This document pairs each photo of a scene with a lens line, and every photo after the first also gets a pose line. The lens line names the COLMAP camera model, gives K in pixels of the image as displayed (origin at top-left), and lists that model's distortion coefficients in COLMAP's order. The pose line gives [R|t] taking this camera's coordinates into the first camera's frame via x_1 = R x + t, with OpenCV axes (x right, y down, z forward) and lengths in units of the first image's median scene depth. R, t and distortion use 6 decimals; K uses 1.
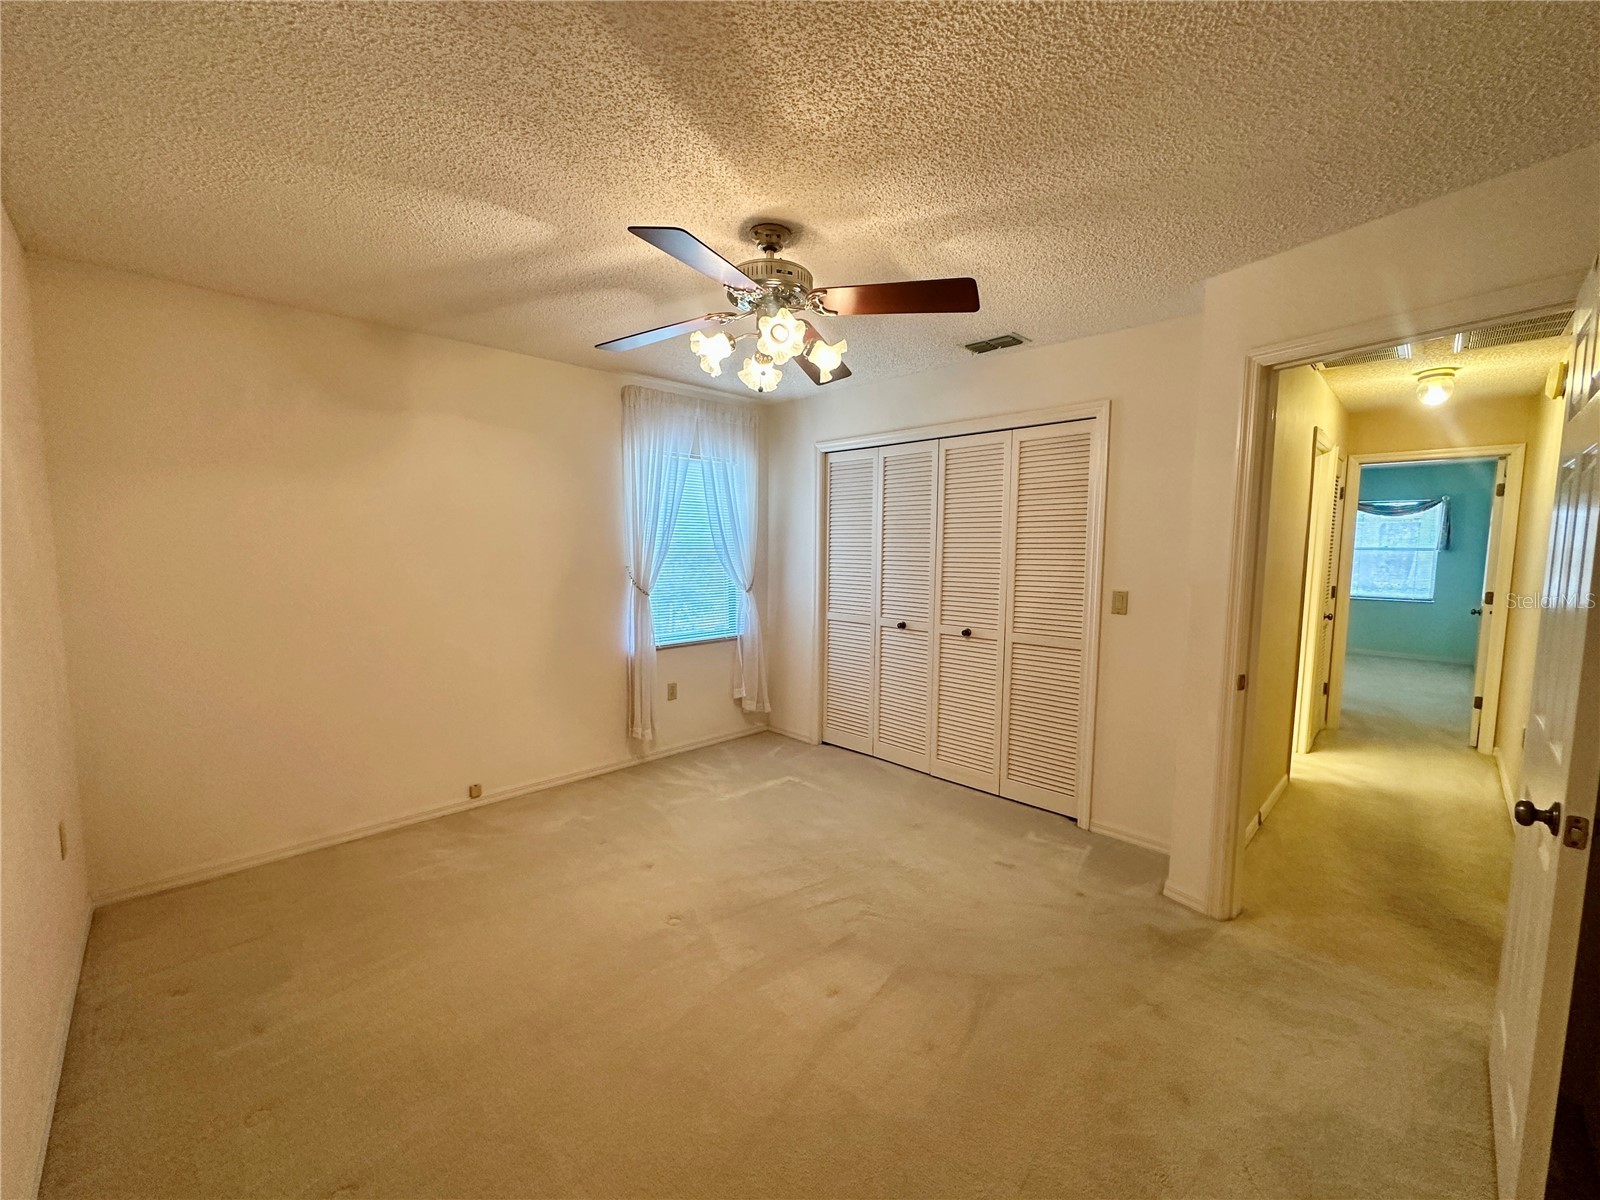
lens RADIAL K [[641.6, 0, 798.5], [0, 641.6, 601.1], [0, 0, 1]] dist [-0.000401, -0.000105]
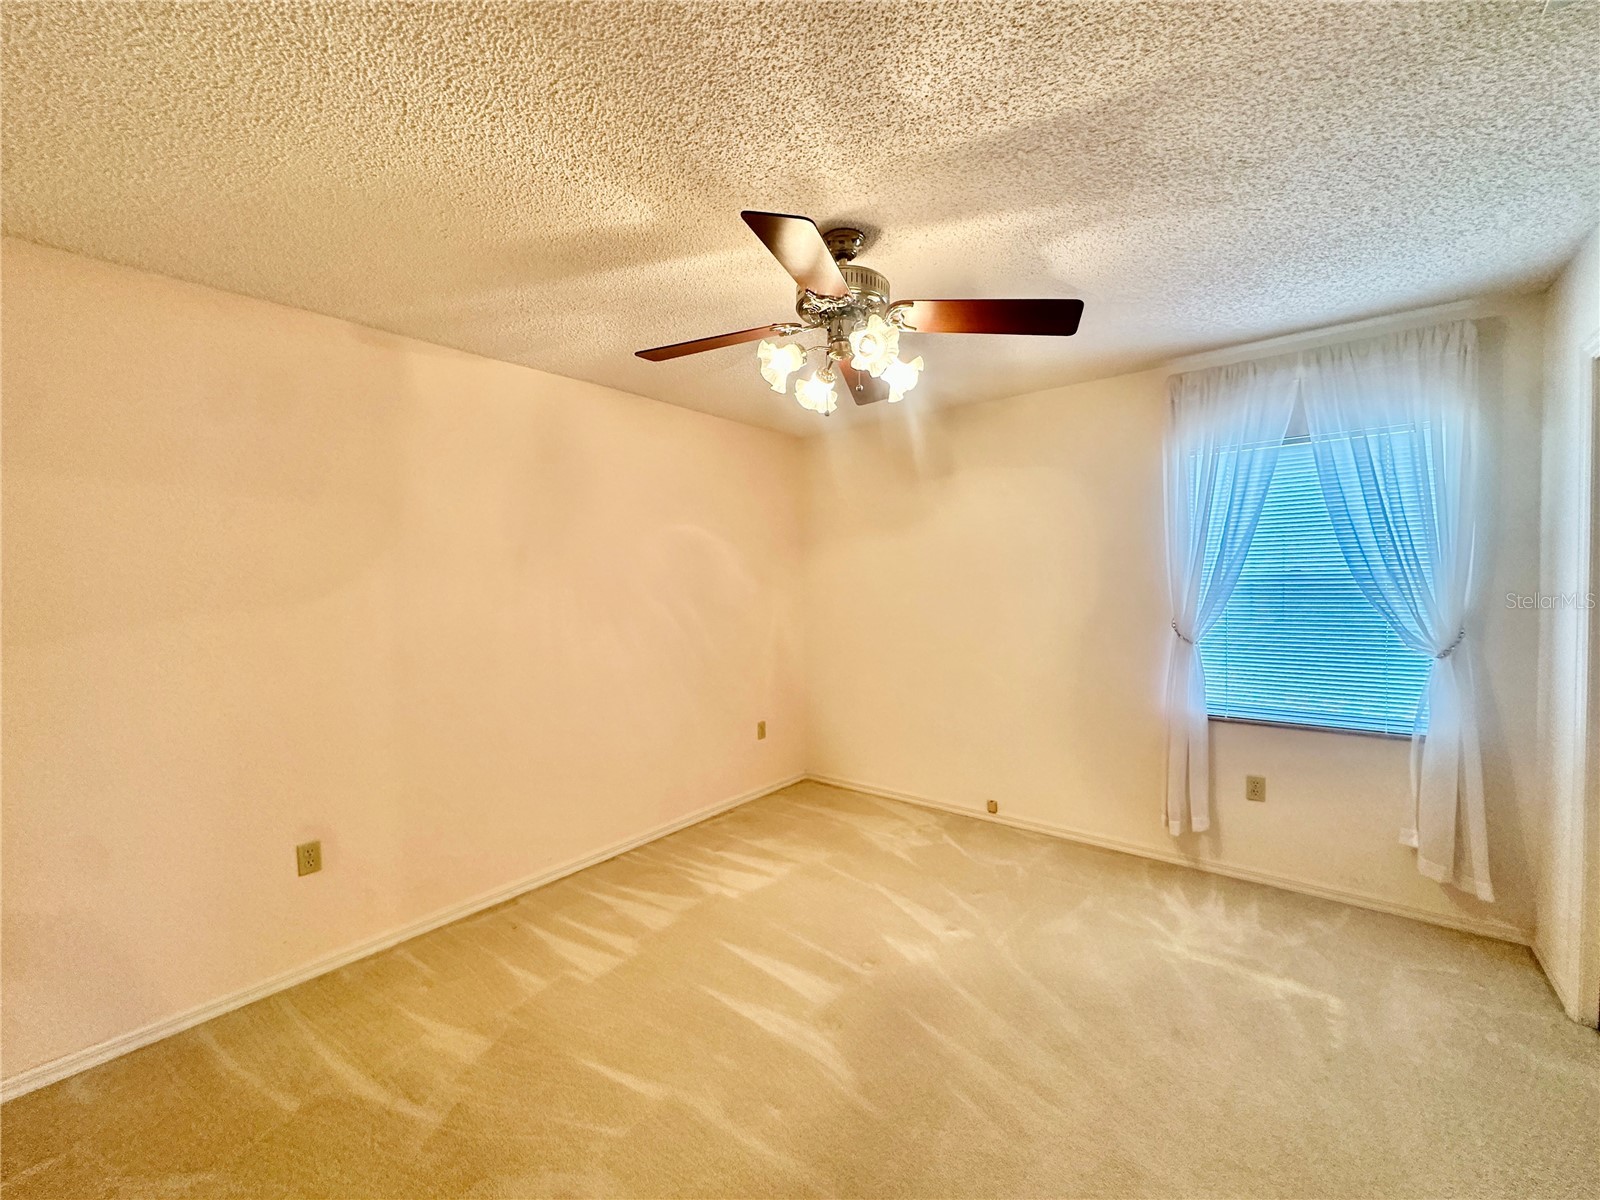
lens RADIAL K [[641.6, 0, 798.5], [0, 641.6, 601.1], [0, 0, 1]] dist [-0.000401, -0.000105]
pose [[0.110216, 0.023253, -0.993636, 0.465165], [-0.071994, 0.997287, 0.015353, -0.038005], [0.991297, 0.069844, 0.111591, 0.465512]]
